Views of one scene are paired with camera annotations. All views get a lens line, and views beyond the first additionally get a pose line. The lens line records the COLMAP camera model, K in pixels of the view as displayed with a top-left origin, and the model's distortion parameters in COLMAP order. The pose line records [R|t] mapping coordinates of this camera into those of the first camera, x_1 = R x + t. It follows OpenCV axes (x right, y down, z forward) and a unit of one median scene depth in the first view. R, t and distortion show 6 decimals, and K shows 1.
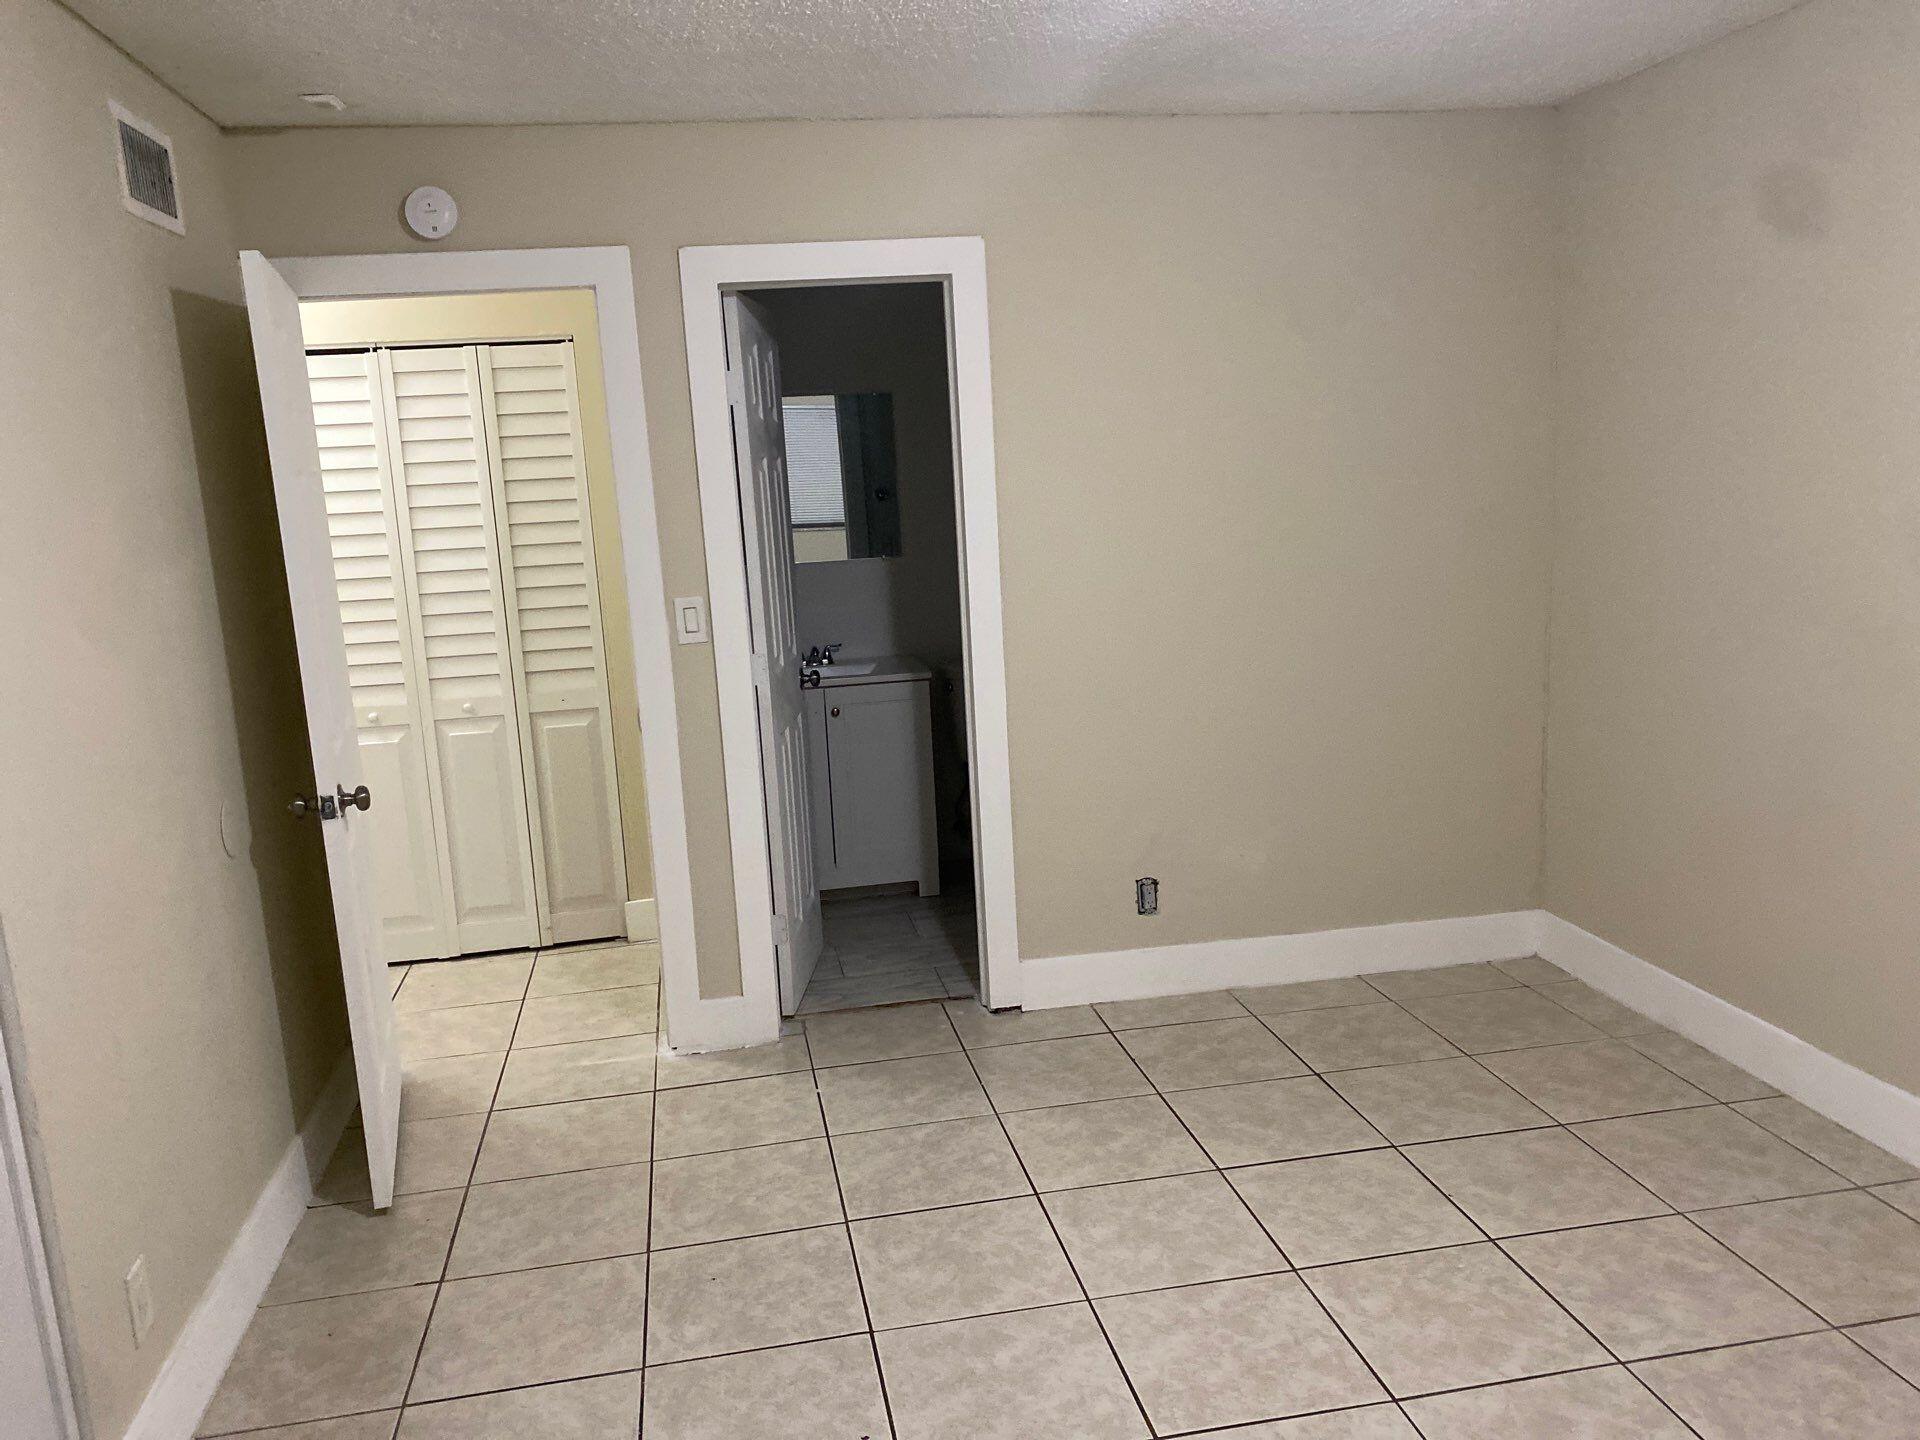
lens RADIAL K [[1456.7, 0, 956.8], [0, 1456.7, 726.3], [0, 0, 1]] dist [0.010155, -0.005591]
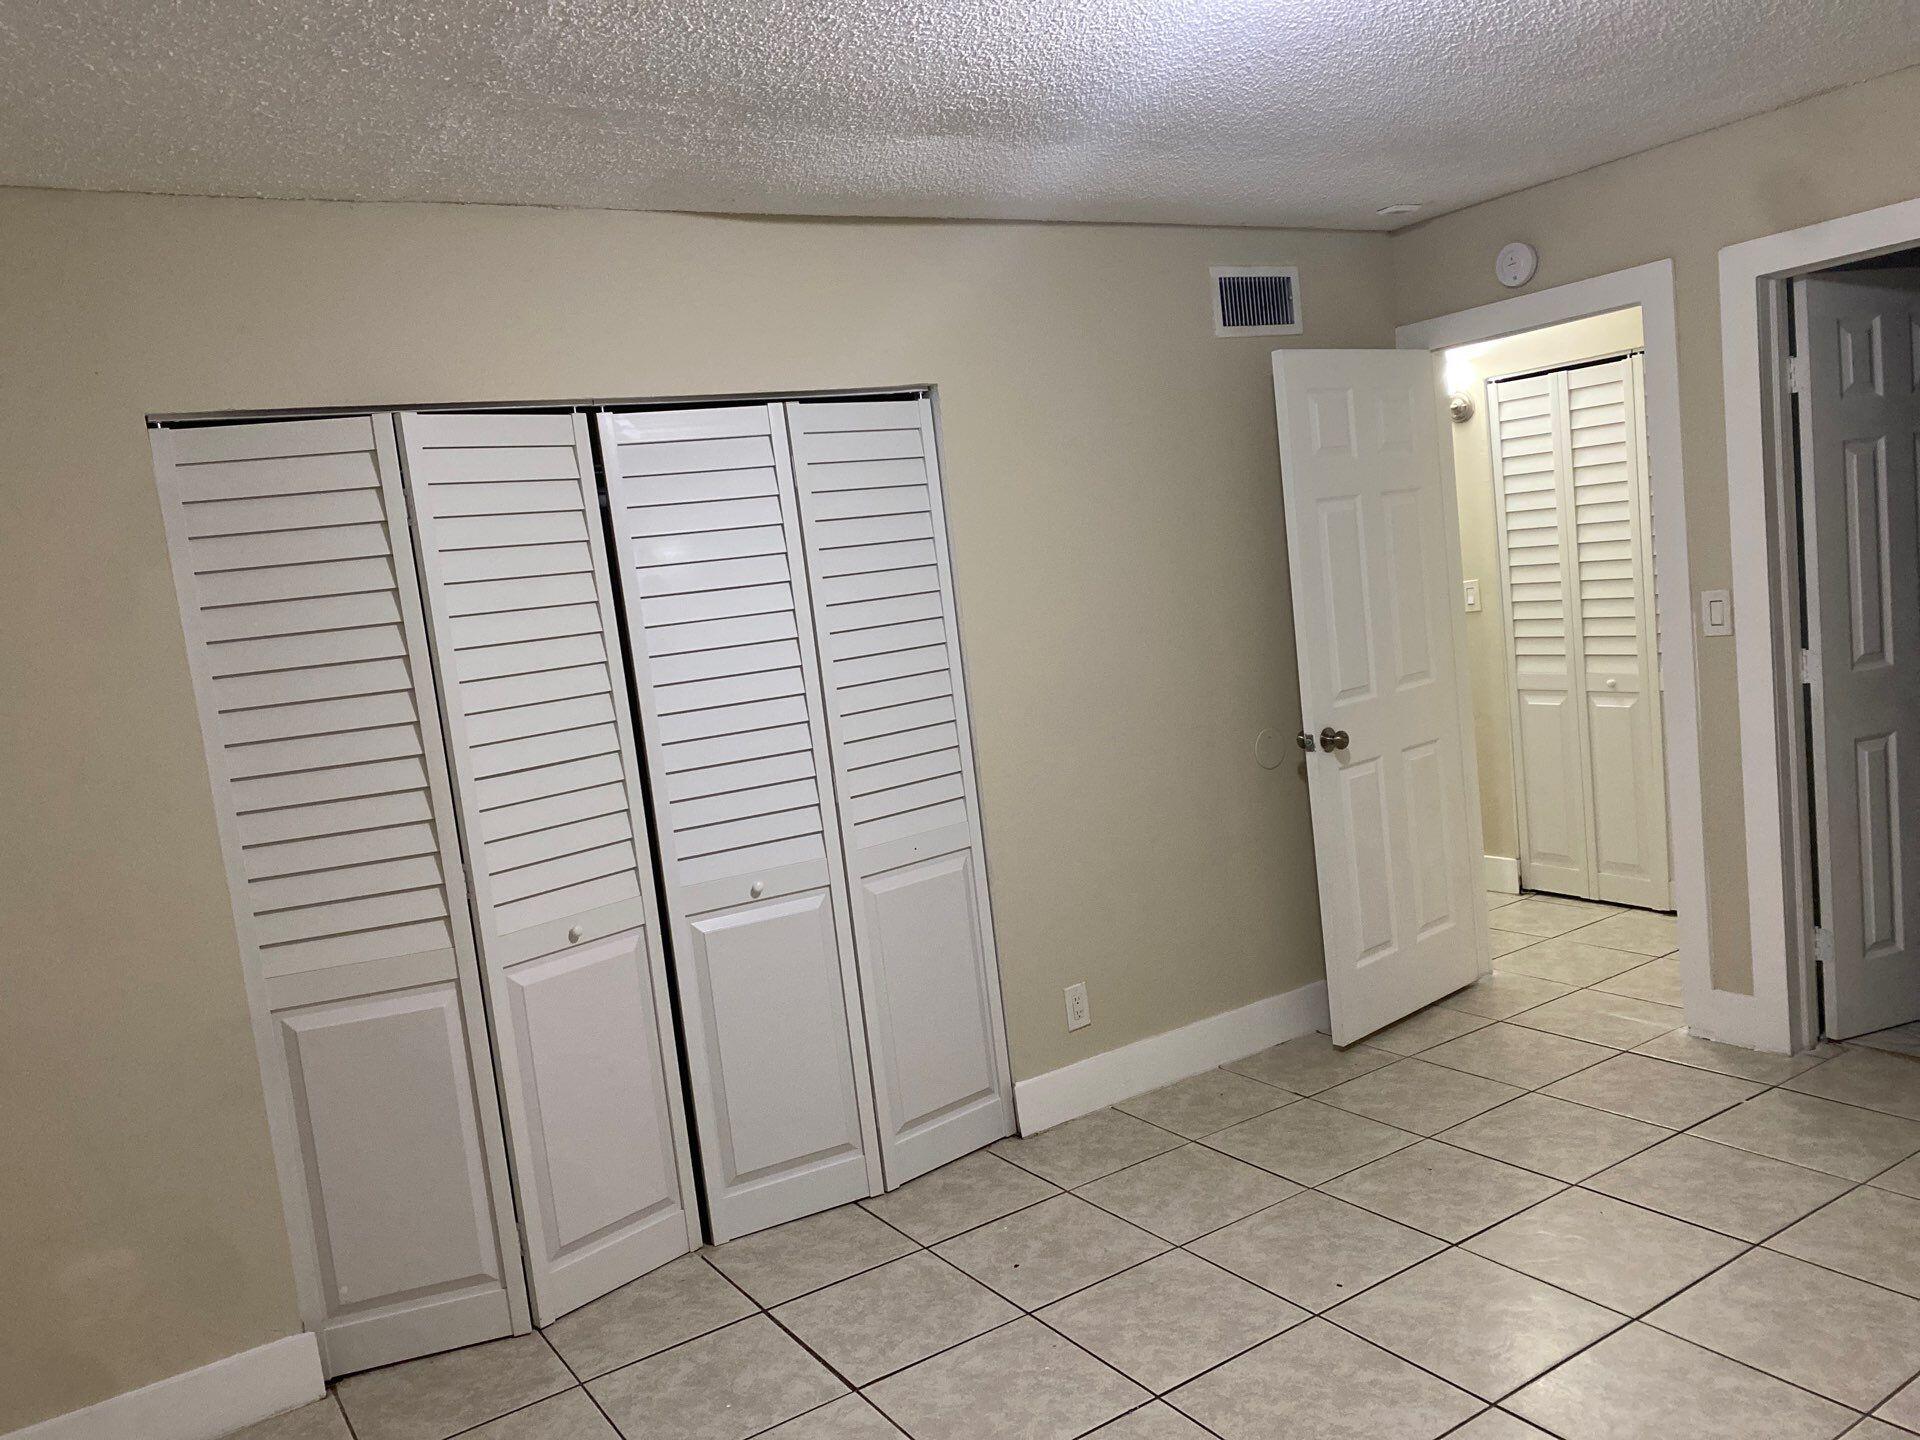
lens RADIAL K [[1456.7, 0, 950.6], [0, 1456.7, 718.4], [0, 0, 1]] dist [0.010155, -0.005591]
pose [[0.380784, 0.109723, -0.918131, 0.556751], [-0.075426, 0.993311, 0.087426, -0.049155], [0.921583, 0.035961, 0.386513, 0.118264]]
